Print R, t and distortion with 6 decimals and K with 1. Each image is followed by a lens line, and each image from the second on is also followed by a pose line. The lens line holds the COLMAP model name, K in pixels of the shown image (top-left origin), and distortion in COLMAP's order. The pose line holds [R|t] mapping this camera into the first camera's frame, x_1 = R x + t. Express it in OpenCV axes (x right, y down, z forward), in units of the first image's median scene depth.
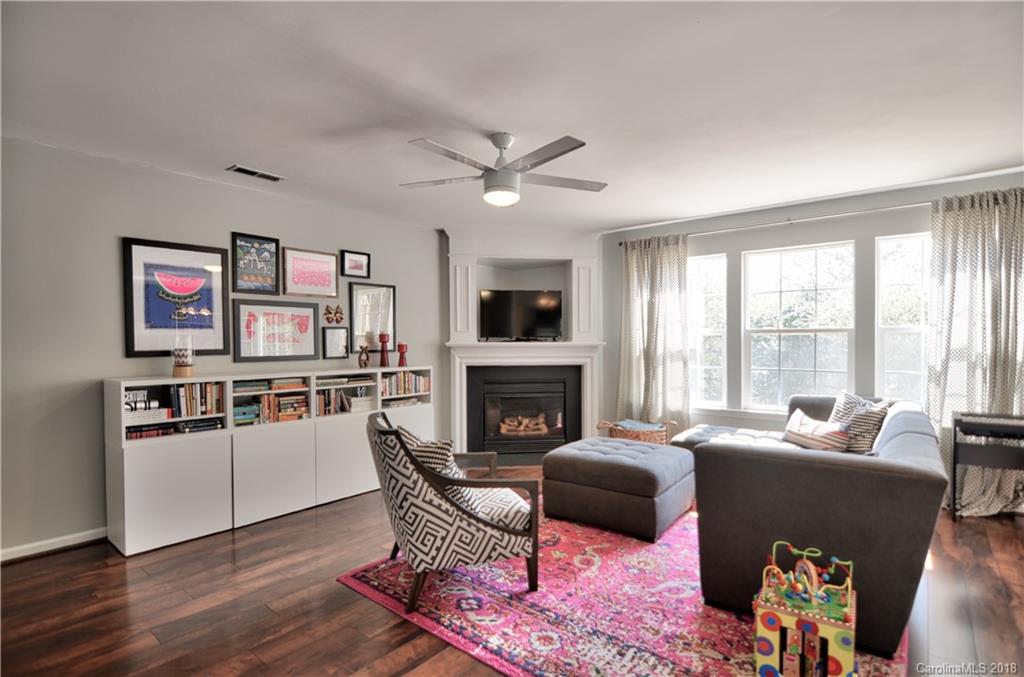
lens RADIAL K [[496.2, 0, 516.2], [0, 496.2, 349.1], [0, 0, 1]] dist [-0.000319, -0.012341]
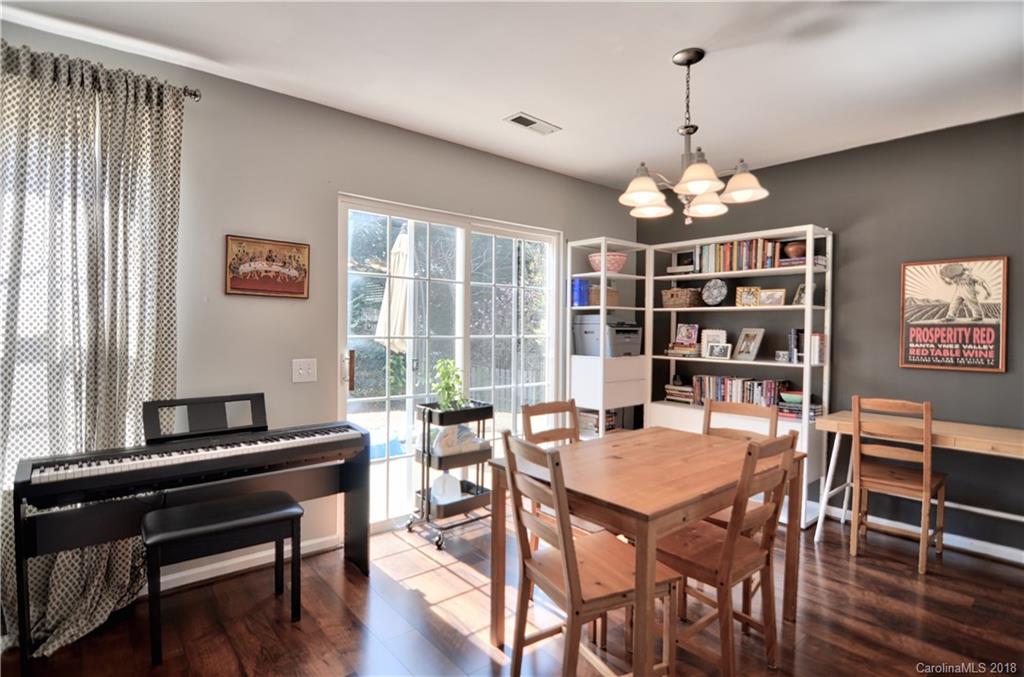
lens RADIAL K [[525.7, 0, 512.0], [0, 525.7, 338.5], [0, 0, 1]] dist [-0.002158, -0.009654]
pose [[0.200977, -0.016439, 0.979458, 0.470722], [0.004270, 0.999864, 0.015905, -0.008561], [-0.979587, 0.000985, 0.201020, 0.394196]]
